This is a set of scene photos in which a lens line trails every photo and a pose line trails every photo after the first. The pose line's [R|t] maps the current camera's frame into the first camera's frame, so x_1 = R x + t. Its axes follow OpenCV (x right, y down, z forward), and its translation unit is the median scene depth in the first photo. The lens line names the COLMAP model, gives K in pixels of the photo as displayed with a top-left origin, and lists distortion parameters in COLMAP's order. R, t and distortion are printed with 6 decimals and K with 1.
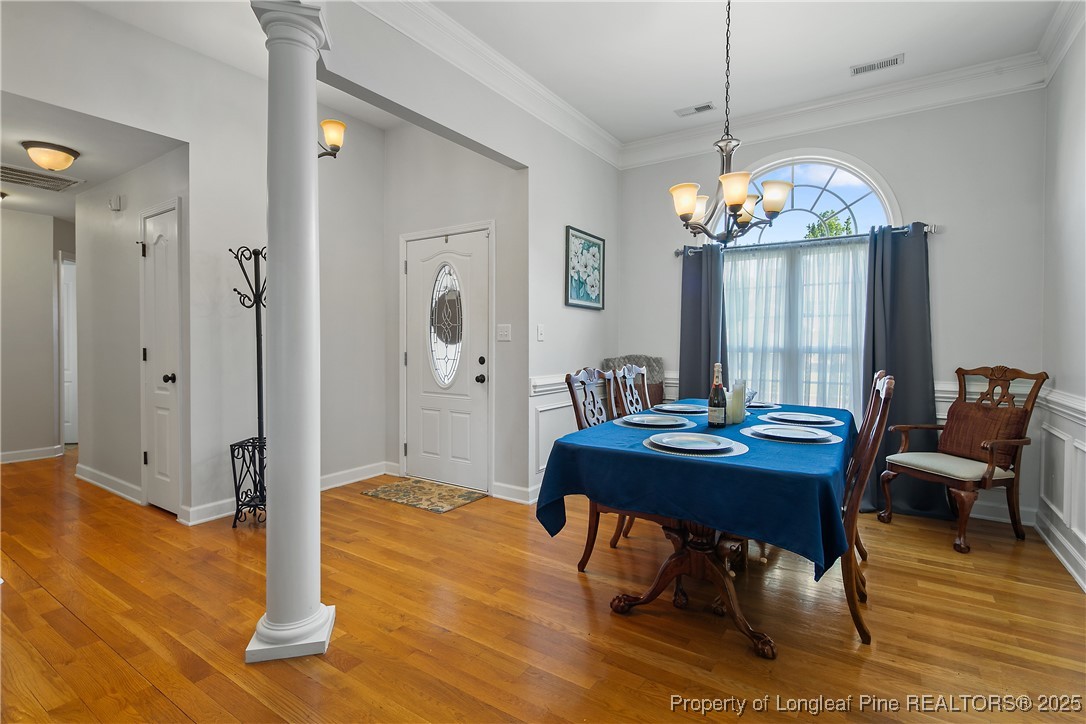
lens RADIAL K [[527.1, 0, 537.6], [0, 527.1, 340.4], [0, 0, 1]] dist [0.004646, -0.004769]
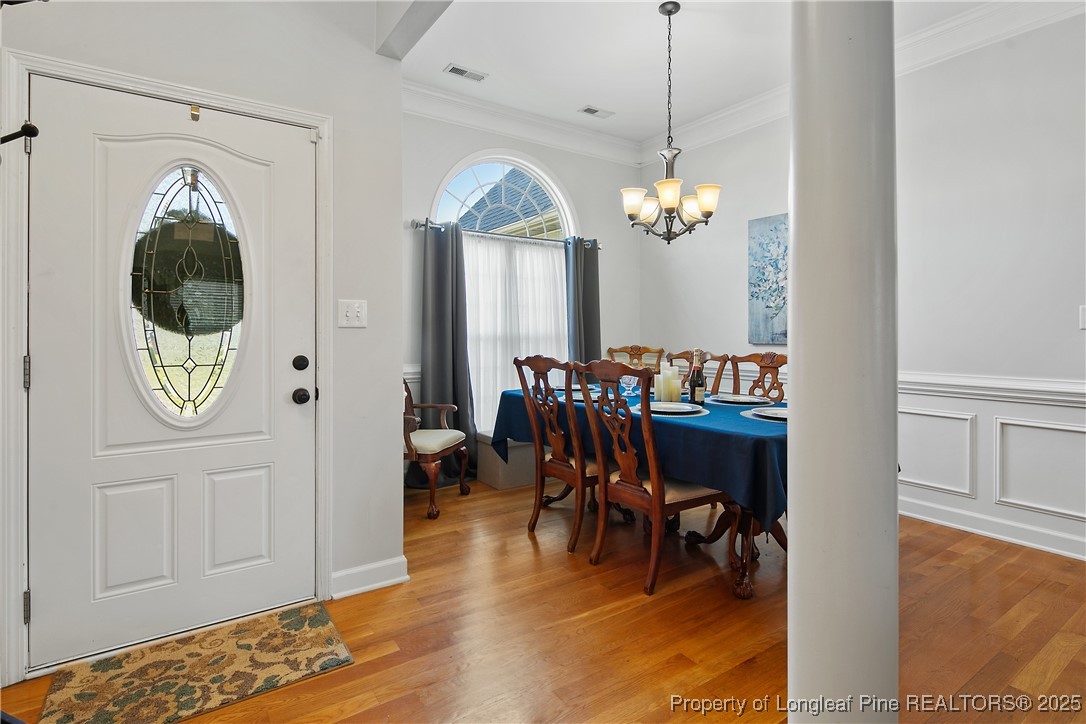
lens RADIAL K [[551.2, 0, 541.4], [0, 551.2, 323.3], [0, 0, 1]] dist [0.006531, 0.000428]
pose [[0.357140, 0.011138, 0.933984, -0.560011], [-0.002207, 0.999936, -0.011081, 0.003020], [-0.934048, 0.001896, 0.357142, 0.567652]]
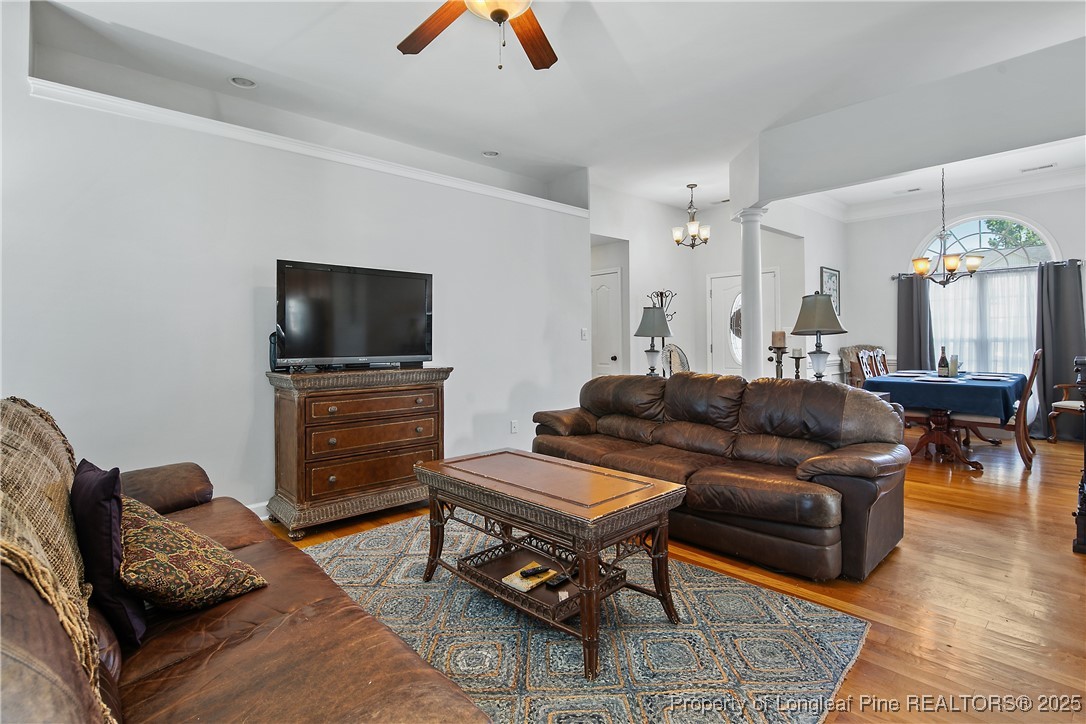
lens RADIAL K [[527.1, 0, 537.8], [0, 527.1, 330.3], [0, 0, 1]] dist [0.004646, -0.004769]
pose [[0.971504, -0.017742, -0.236357, -0.446261], [0.014697, 0.999785, -0.014637, -0.006530], [0.236566, 0.010746, 0.971556, -0.863078]]
